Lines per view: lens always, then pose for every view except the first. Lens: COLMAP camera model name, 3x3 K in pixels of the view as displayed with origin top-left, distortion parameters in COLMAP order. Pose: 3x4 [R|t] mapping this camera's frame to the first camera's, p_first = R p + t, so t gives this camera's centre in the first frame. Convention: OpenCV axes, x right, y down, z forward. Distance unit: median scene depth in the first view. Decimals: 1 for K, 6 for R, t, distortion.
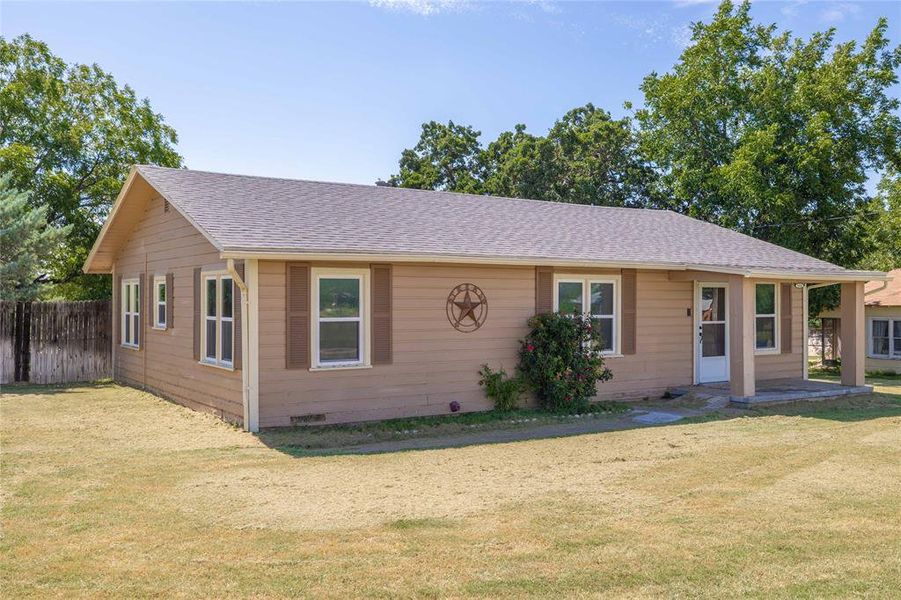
lens RADIAL K [[925.8, 0, 450.5], [0, 925.8, 300.0], [0, 0, 1]] dist [-0.004421, -0.000197]
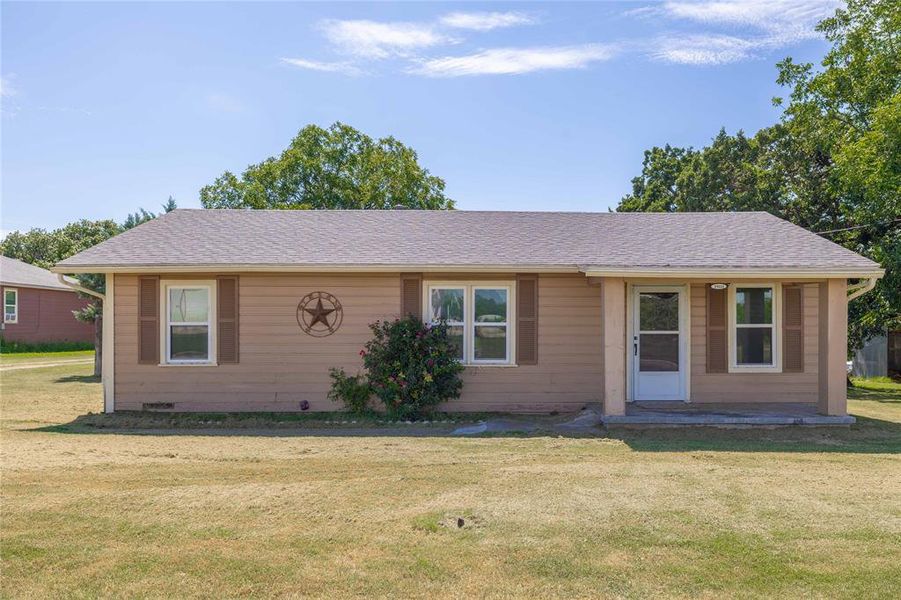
lens RADIAL K [[697.4, 0, 449.9], [0, 697.4, 318.6], [0, 0, 1]] dist [-0.001778, 0.001621]
pose [[0.832603, 0.007442, -0.553821, 0.581896], [-0.000275, 0.999915, 0.013024, 0.002872], [0.553871, -0.010692, 0.832534, 0.405273]]
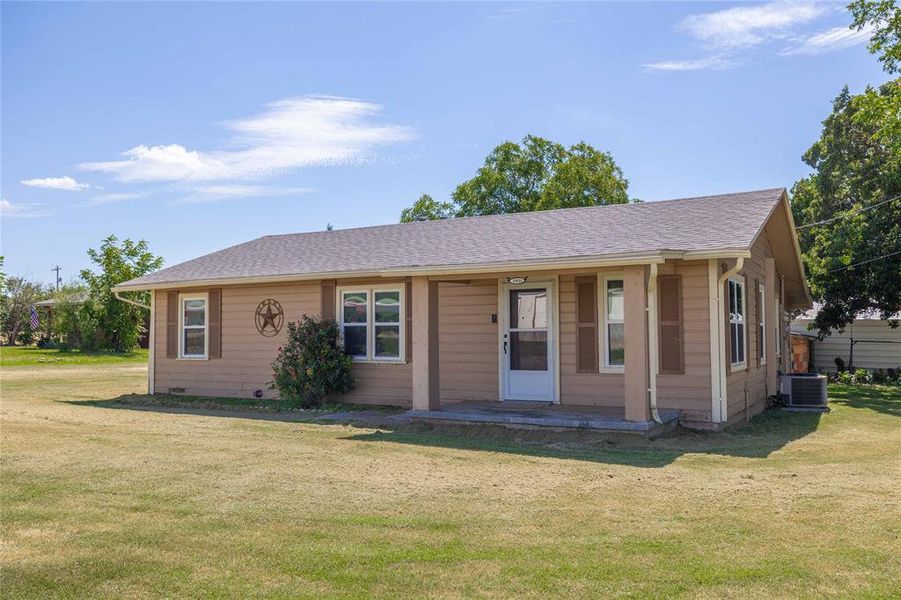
lens RADIAL K [[711.9, 0, 466.9], [0, 711.9, 299.5], [0, 0, 1]] dist [-0.007148, 0.000231]
pose [[0.463737, -0.036174, -0.885234, 1.005073], [0.018012, 0.999345, -0.031401, 0.018666], [0.885790, -0.001383, 0.464084, 0.773245]]
